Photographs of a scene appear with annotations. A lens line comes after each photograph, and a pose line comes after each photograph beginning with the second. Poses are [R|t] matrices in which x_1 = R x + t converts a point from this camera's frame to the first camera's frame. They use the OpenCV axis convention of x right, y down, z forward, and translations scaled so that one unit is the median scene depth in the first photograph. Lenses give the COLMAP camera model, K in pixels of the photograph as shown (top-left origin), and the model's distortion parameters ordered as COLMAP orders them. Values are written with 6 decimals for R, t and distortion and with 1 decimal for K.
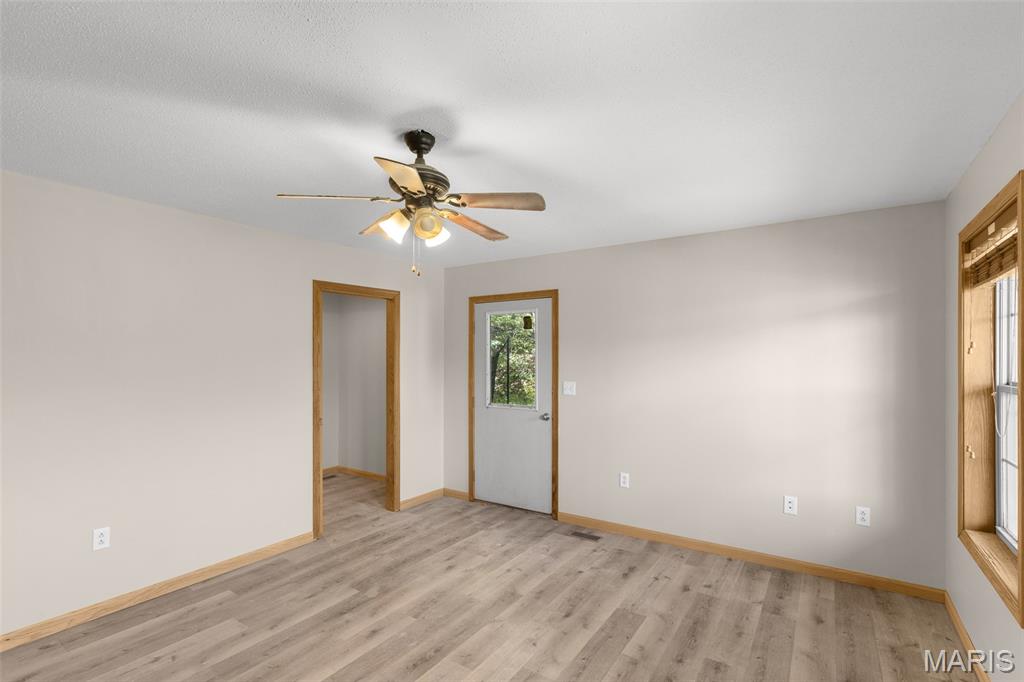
lens RADIAL K [[469.0, 0, 519.6], [0, 469.0, 358.9], [0, 0, 1]] dist [-0.012303, 0.006817]
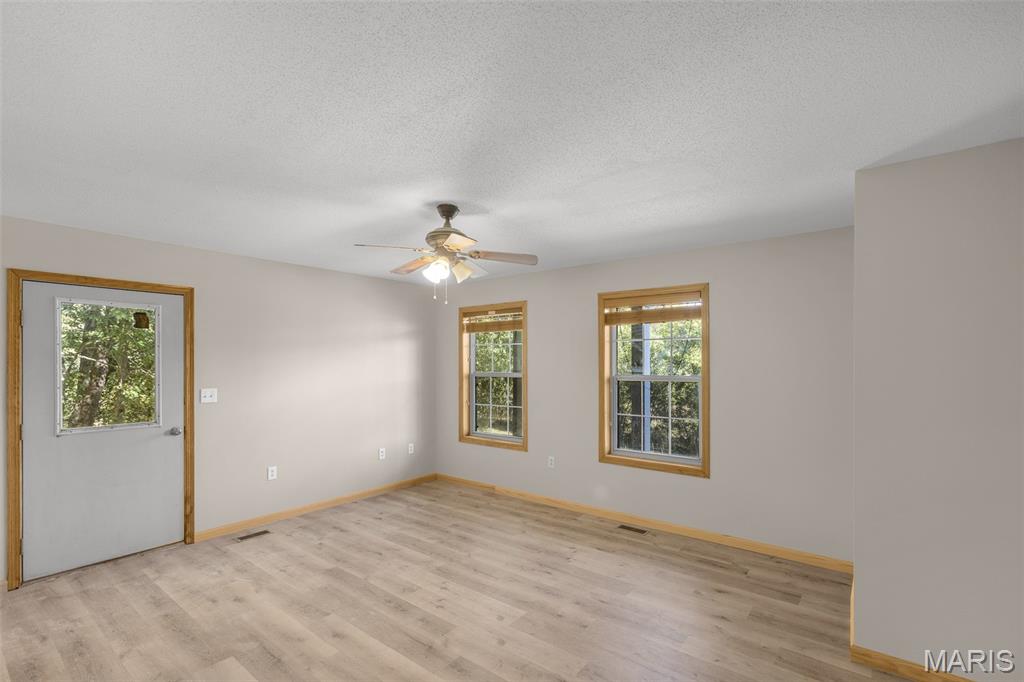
lens RADIAL K [[469.0, 0, 494.8], [0, 469.0, 363.4], [0, 0, 1]] dist [-0.012303, 0.006817]
pose [[0.114090, -0.001922, 0.993469, -0.947461], [0.000101, 0.999998, 0.001923, -0.004921], [-0.993470, -0.000119, 0.114090, 0.403550]]
